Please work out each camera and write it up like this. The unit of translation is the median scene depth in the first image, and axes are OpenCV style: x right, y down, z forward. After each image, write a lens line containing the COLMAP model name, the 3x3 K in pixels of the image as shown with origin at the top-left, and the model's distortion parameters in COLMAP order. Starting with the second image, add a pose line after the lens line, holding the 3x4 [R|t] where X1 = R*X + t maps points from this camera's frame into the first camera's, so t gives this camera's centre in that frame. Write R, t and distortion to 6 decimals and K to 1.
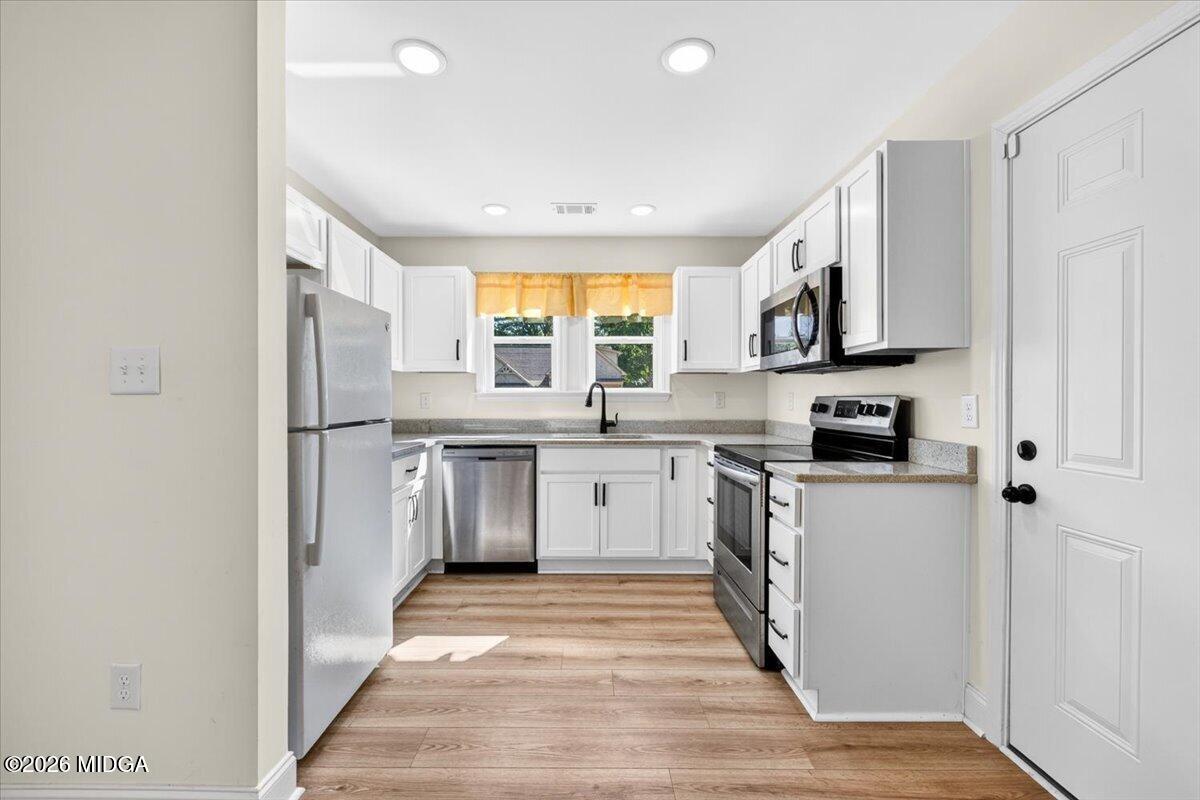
lens RADIAL K [[495.4, 0, 600.0], [0, 495.4, 400.0], [0, 0, 1]] dist [-0.000430, -0.000203]
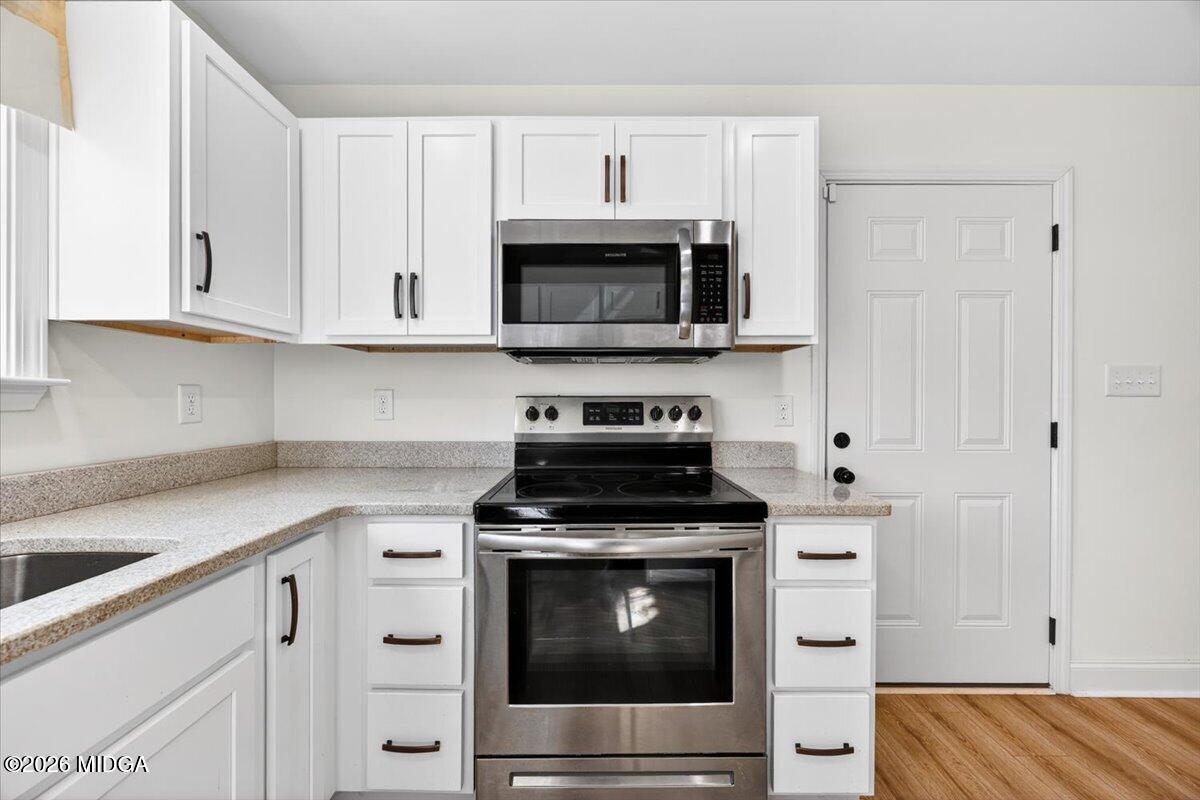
lens RADIAL K [[467.7, 0, 600.0], [0, 467.7, 400.0], [0, 0, 1]] dist [-0.006184, -0.000282]
pose [[0.009069, -0.005286, 0.999945, -0.250735], [0.003254, 0.999981, 0.005256, -0.006926], [-0.999954, 0.003206, 0.009086, 1.228434]]
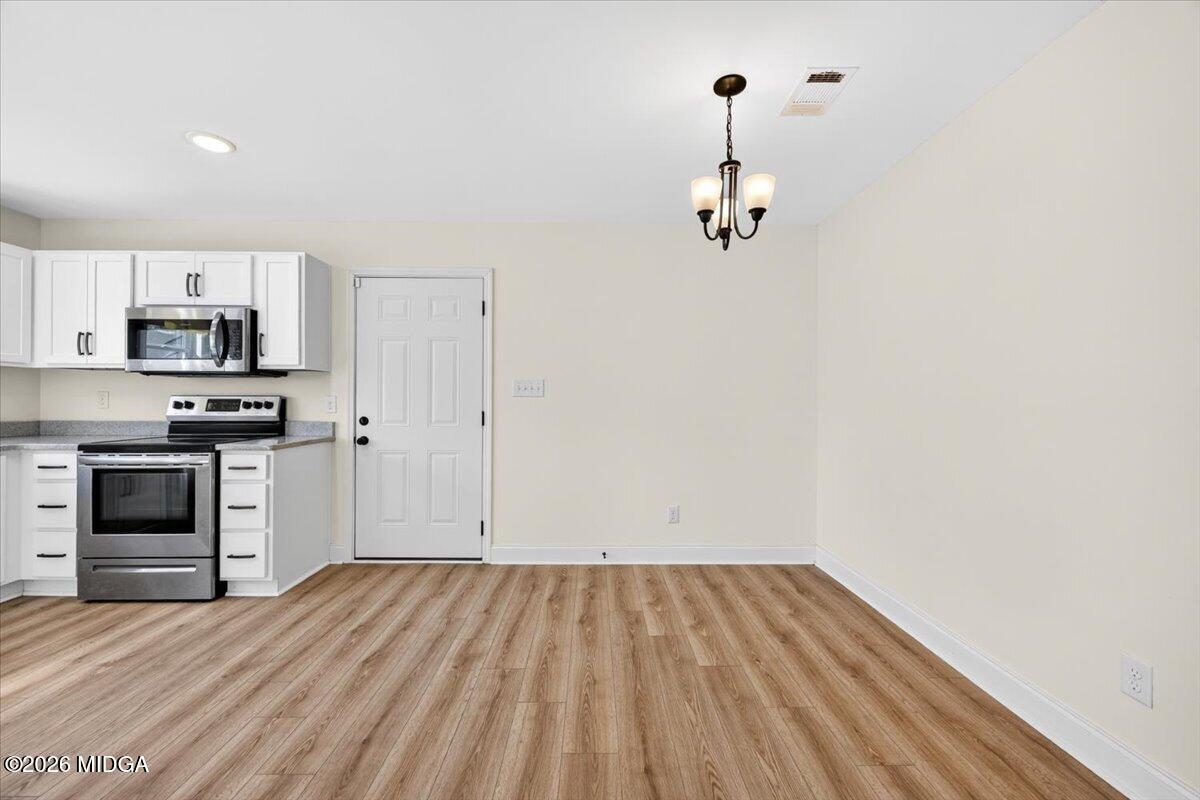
lens RADIAL K [[467.7, 0, 600.0], [0, 467.7, 400.0], [0, 0, 1]] dist [-0.006184, -0.000282]
pose [[-0.017200, -0.003198, 0.999847, -0.973163], [-0.000549, 0.999995, 0.003189, -0.000607], [-0.999852, -0.000494, -0.017202, -0.024763]]
